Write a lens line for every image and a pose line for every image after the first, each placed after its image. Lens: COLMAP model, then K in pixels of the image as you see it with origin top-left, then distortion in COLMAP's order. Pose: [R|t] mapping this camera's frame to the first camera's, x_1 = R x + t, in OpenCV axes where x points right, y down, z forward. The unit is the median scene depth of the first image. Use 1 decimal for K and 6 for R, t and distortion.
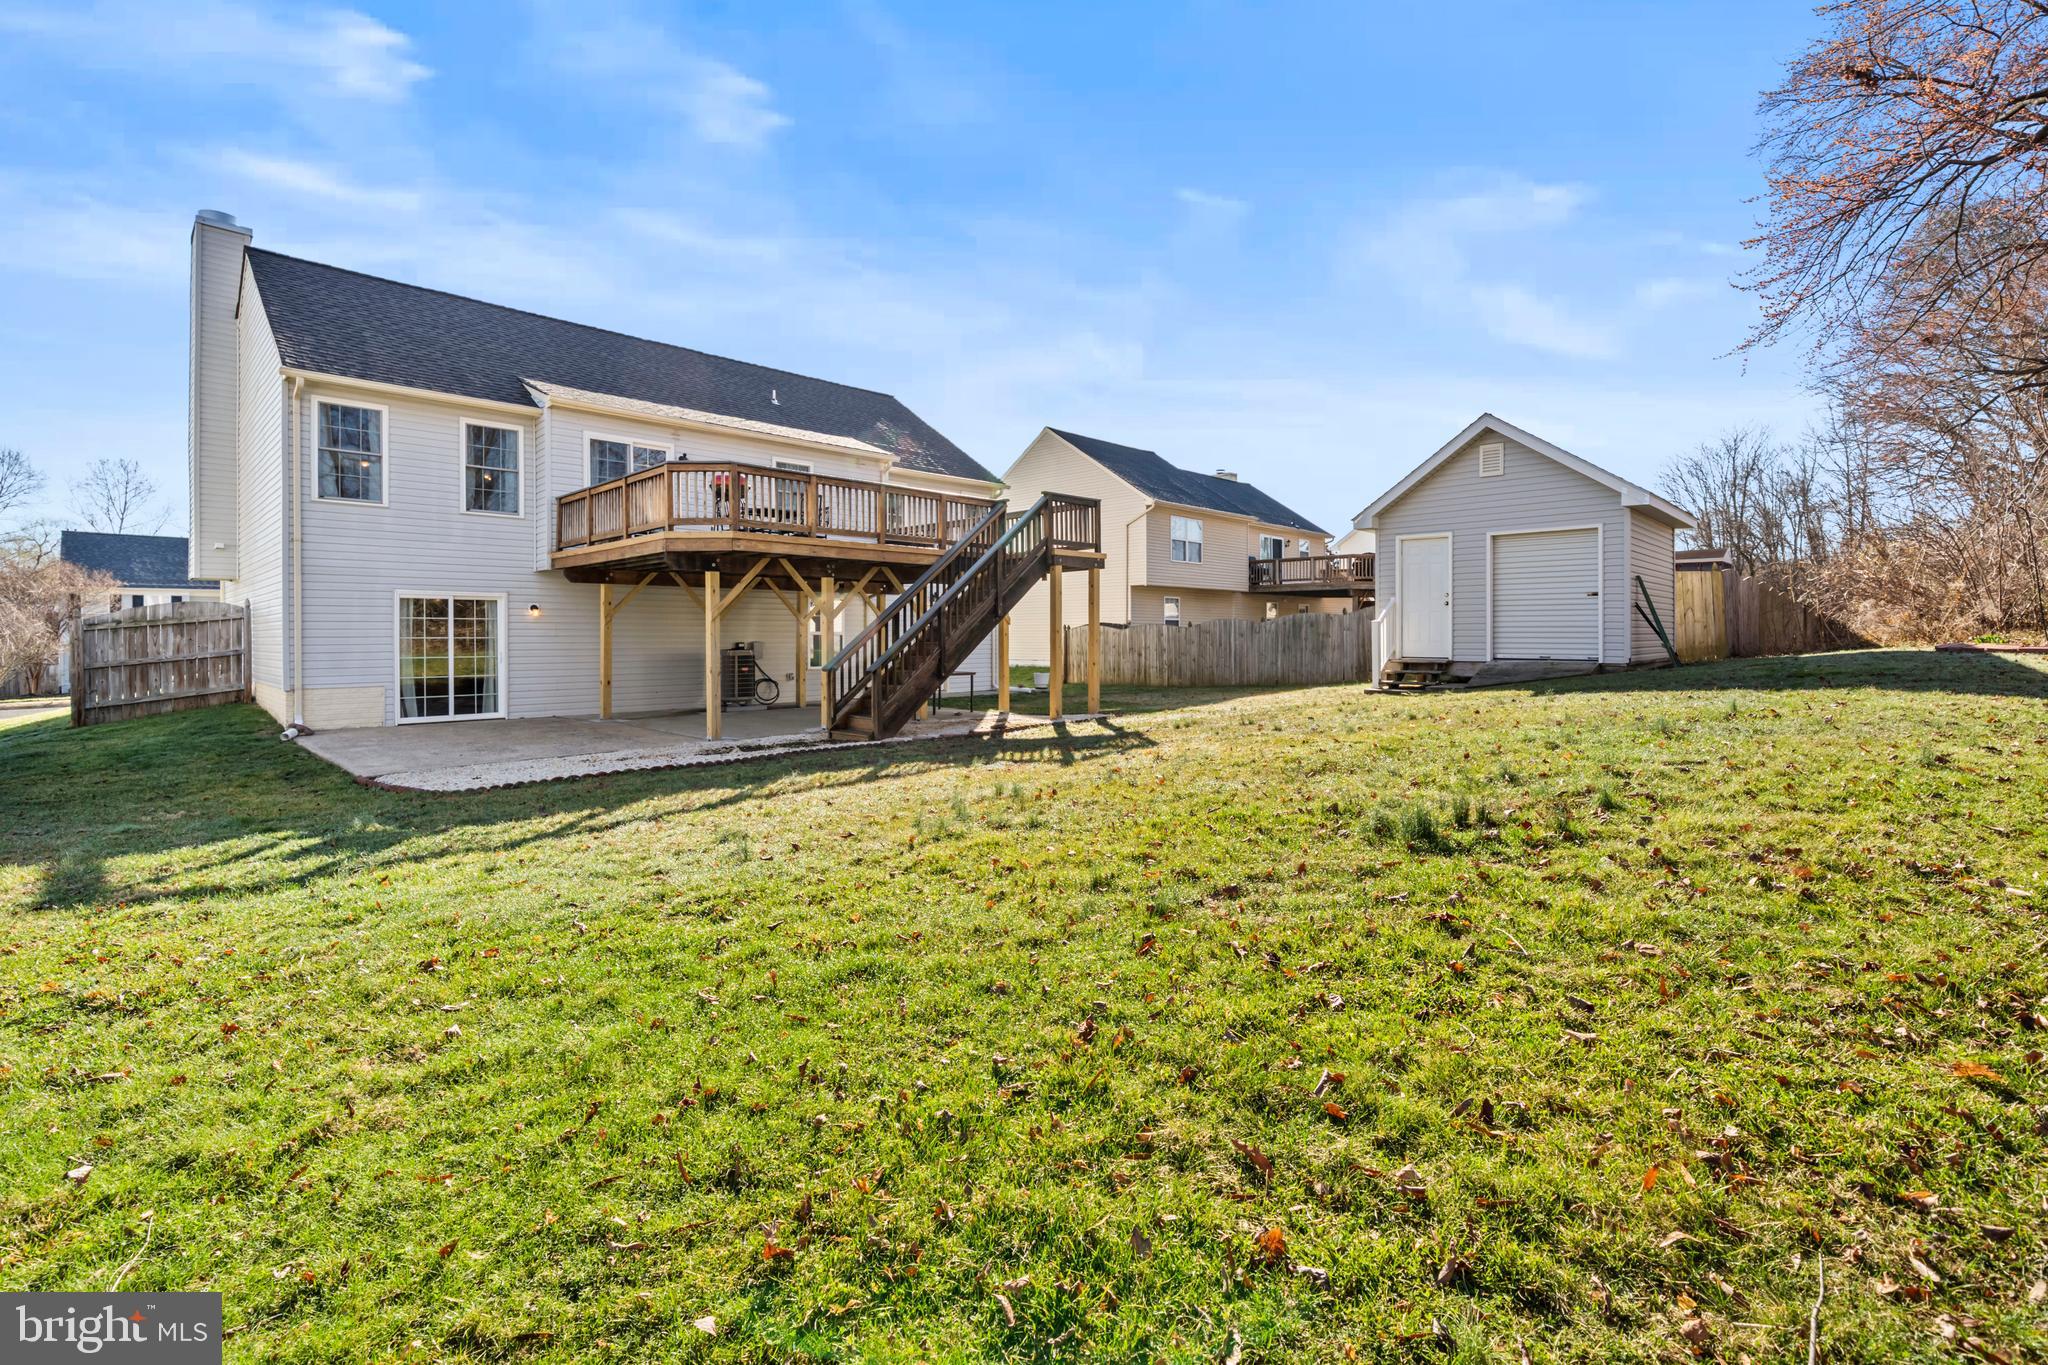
lens RADIAL K [[872.1, 0, 1022.9], [0, 872.1, 627.5], [0, 0, 1]] dist [0.000317, -0.000027]
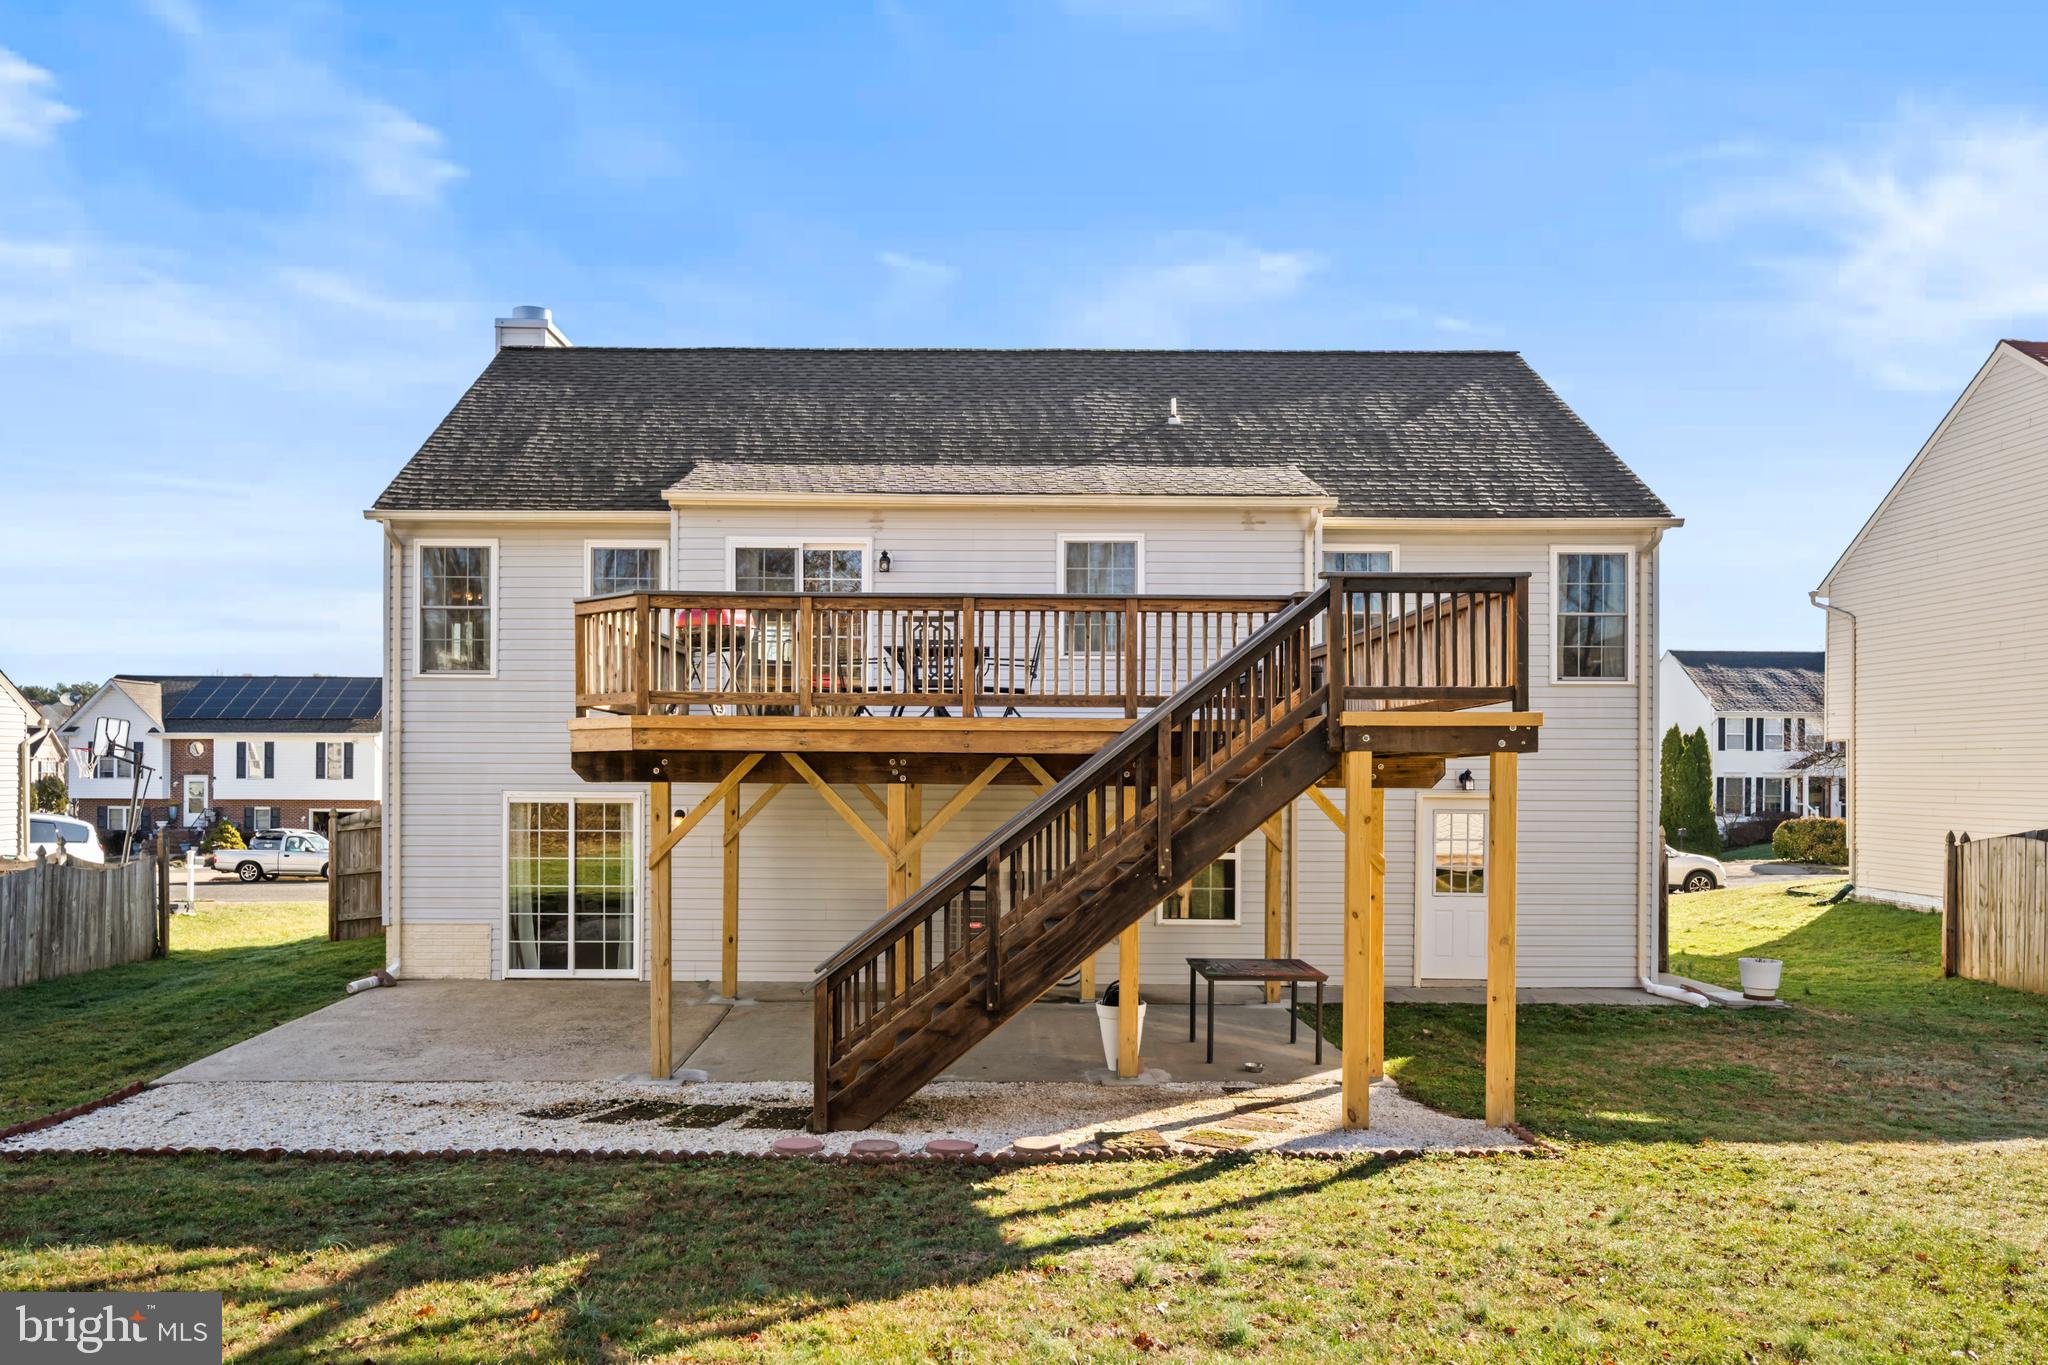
lens RADIAL K [[1458.6, 0, 1024.2], [0, 1458.6, 759.2], [0, 0, 1]] dist [0.002087, 0.004973]
pose [[0.715674, 0.003900, -0.698424, 0.408039], [-0.004220, 0.999990, 0.001261, -0.068807], [0.698422, 0.002045, 0.715683, 0.407256]]
